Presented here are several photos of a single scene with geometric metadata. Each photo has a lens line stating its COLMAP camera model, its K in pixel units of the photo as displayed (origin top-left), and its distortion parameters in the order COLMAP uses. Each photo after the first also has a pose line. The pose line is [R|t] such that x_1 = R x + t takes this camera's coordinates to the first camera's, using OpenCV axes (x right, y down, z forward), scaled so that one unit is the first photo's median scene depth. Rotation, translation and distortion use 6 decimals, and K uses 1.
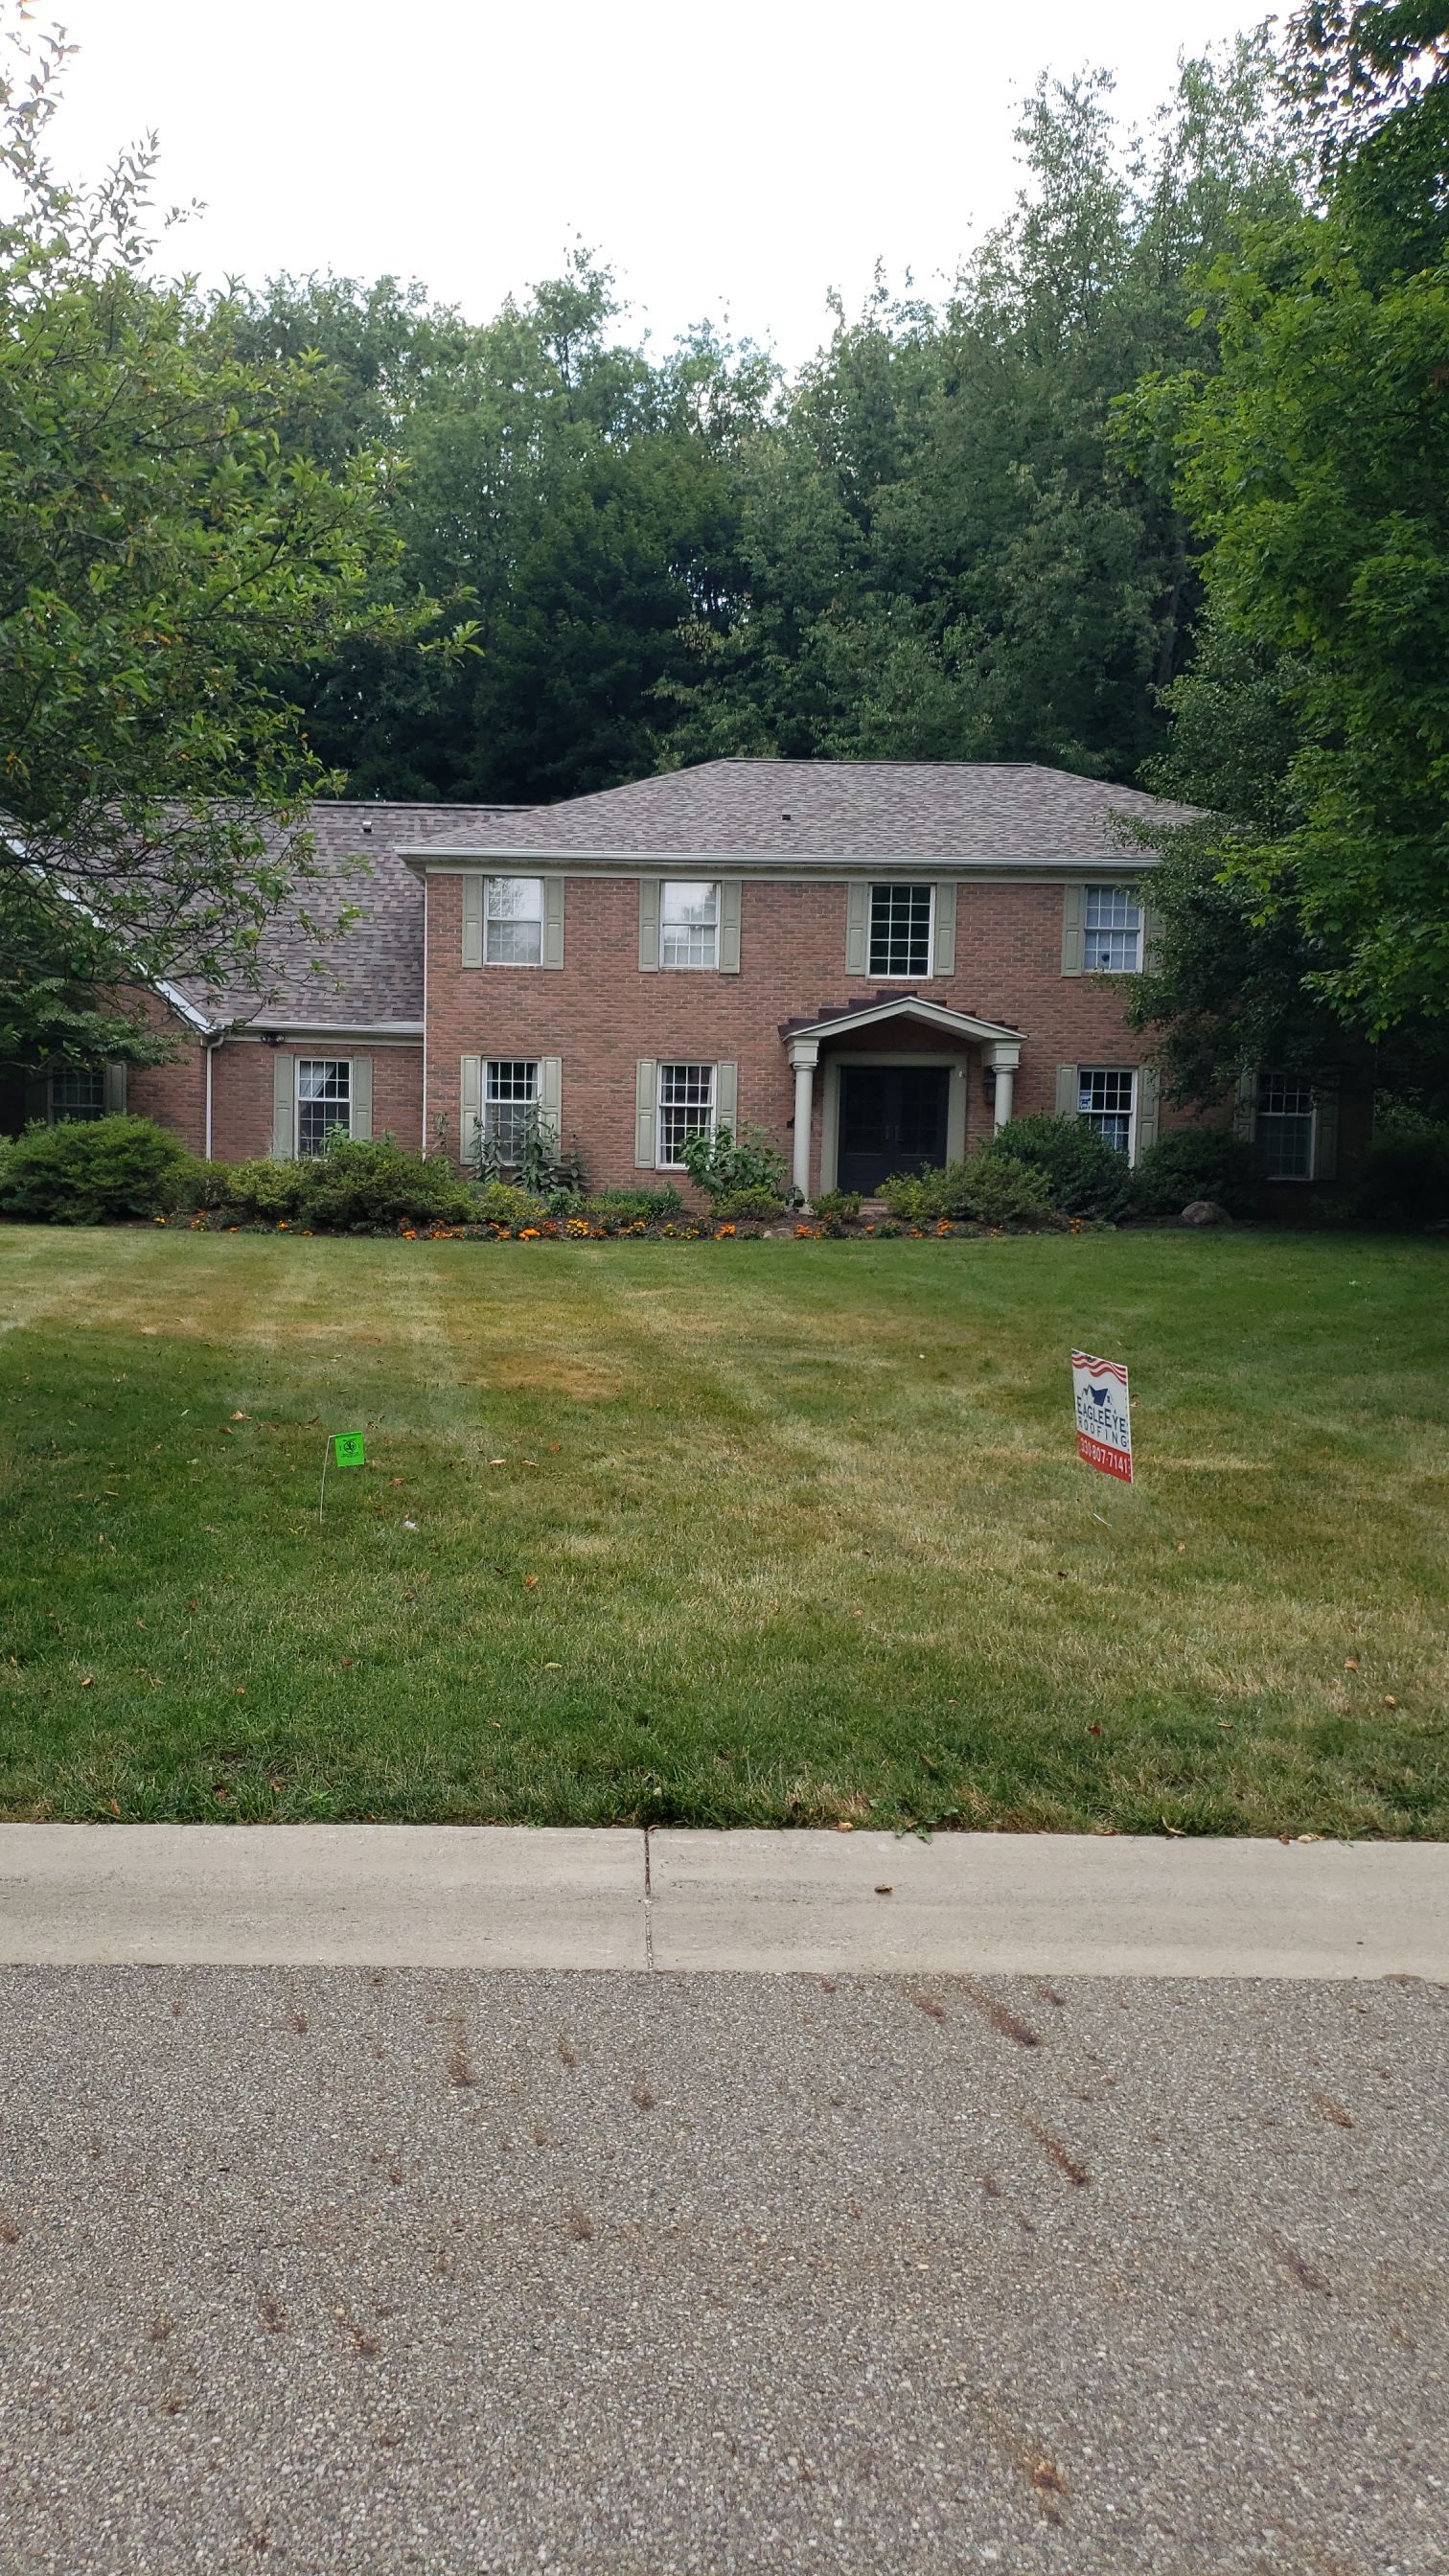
lens RADIAL K [[1992.2, 0, 656.6], [0, 1992.2, 1325.9], [0, 0, 1]] dist [0.125281, -0.303806]
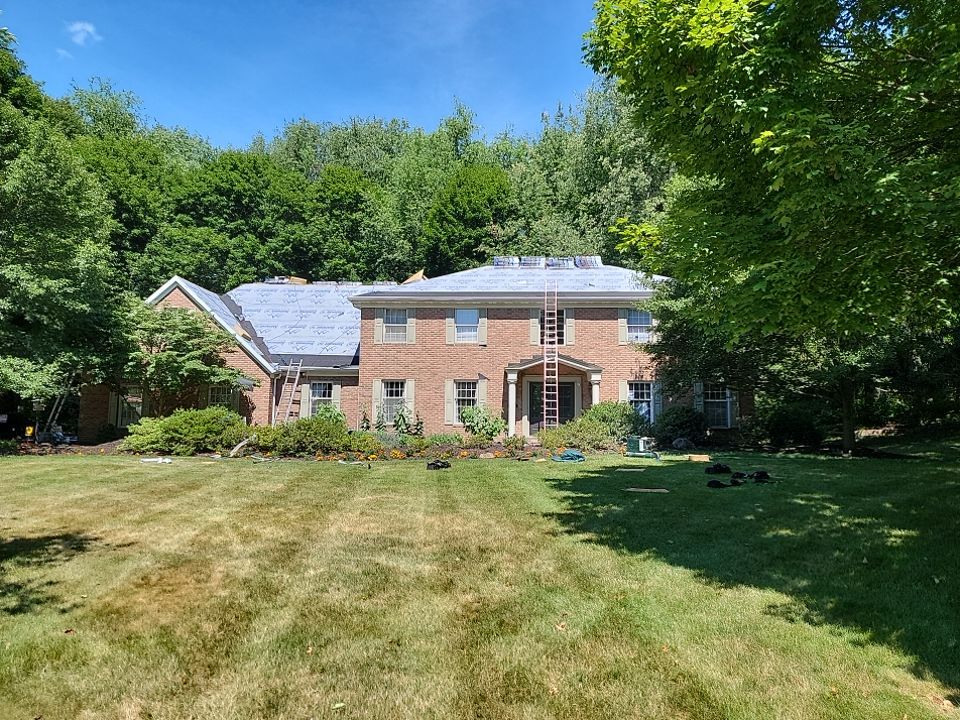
lens RADIAL K [[667.9, 0, 492.1], [0, 667.9, 363.0], [0, 0, 1]] dist [0.059710, -0.063956]
pose [[0.999225, -0.014535, -0.036592, 0.077155], [0.008426, 0.986779, -0.161855, -0.021702], [0.038461, 0.161421, 0.986136, 0.197017]]
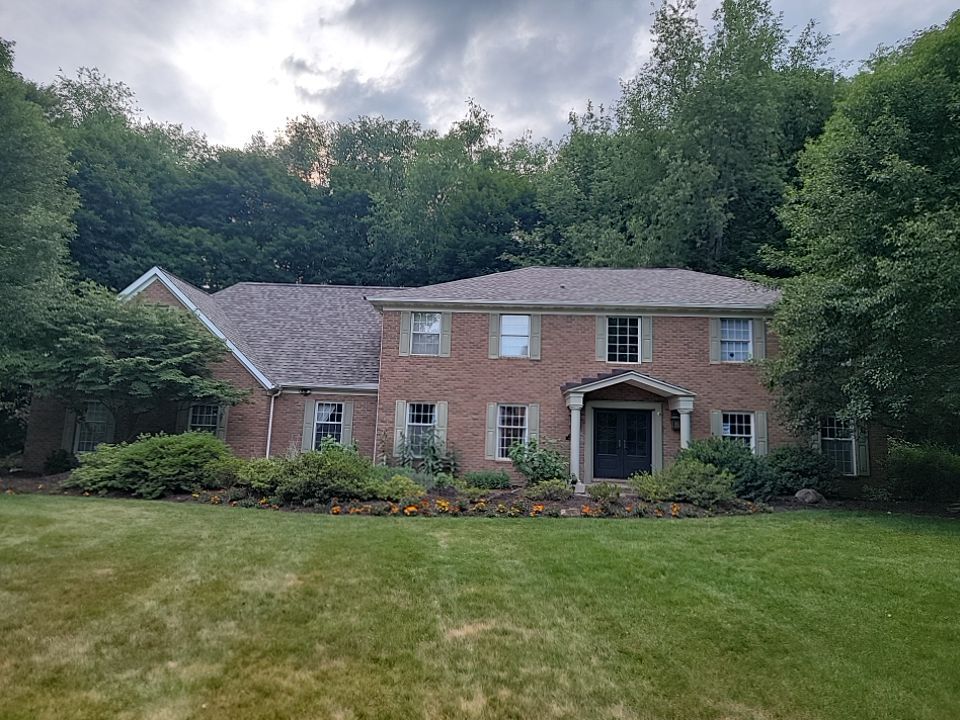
lens RADIAL K [[666.4, 0, 471.6], [0, 666.4, 360.9], [0, 0, 1]] dist [0.061971, -0.062401]
pose [[0.998749, 0.008891, -0.049217, 0.006894], [-0.018666, 0.979231, -0.201887, -0.043660], [0.046400, 0.202554, 0.978171, 0.363149]]
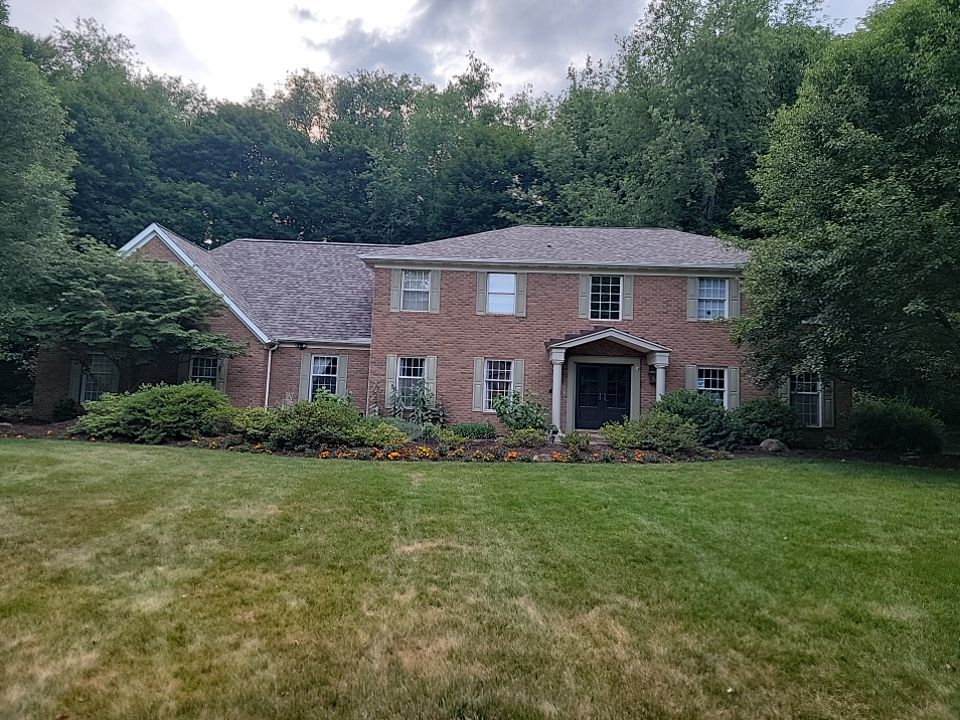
lens RADIAL K [[662.0, 0, 480.0], [0, 662.0, 360.0], [0, 0, 1]] dist [0.057294, -0.059153]
pose [[0.998886, 0.017598, -0.043776, 0.025269], [-0.023518, 0.990067, -0.138617, -0.039020], [0.040902, 0.139492, 0.989378, 0.340122]]
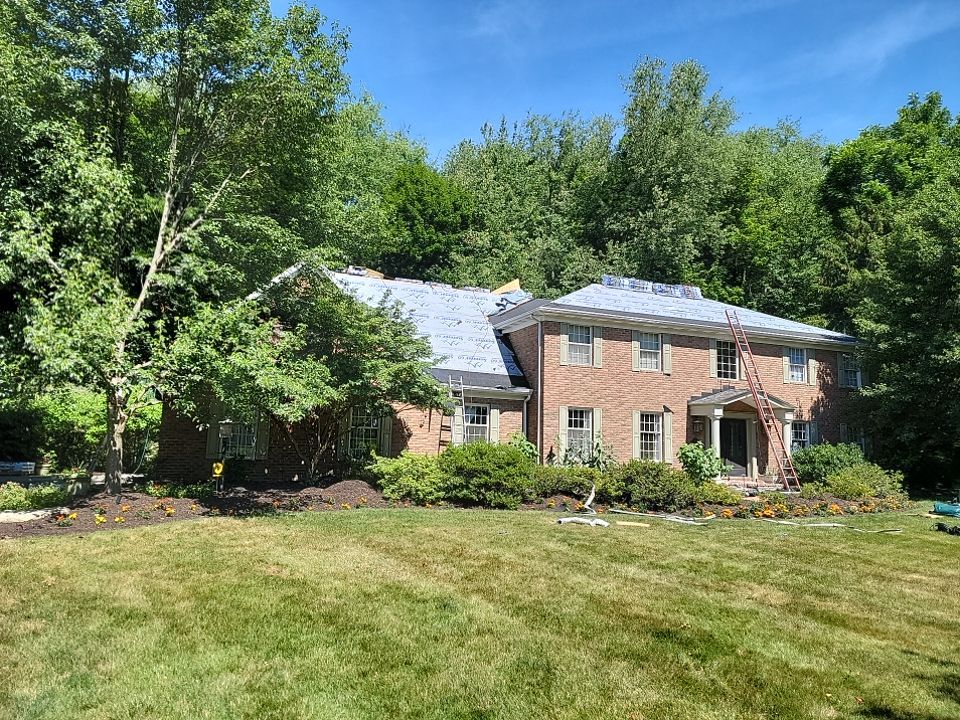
lens RADIAL K [[667.9, 0, 492.1], [0, 667.9, 363.0], [0, 0, 1]] dist [0.059710, -0.063956]
pose [[0.930607, 0.057979, 0.361398, -0.410842], [0.009037, 0.983434, -0.181041, -0.055266], [-0.365908, 0.171744, 0.914667, 0.388899]]
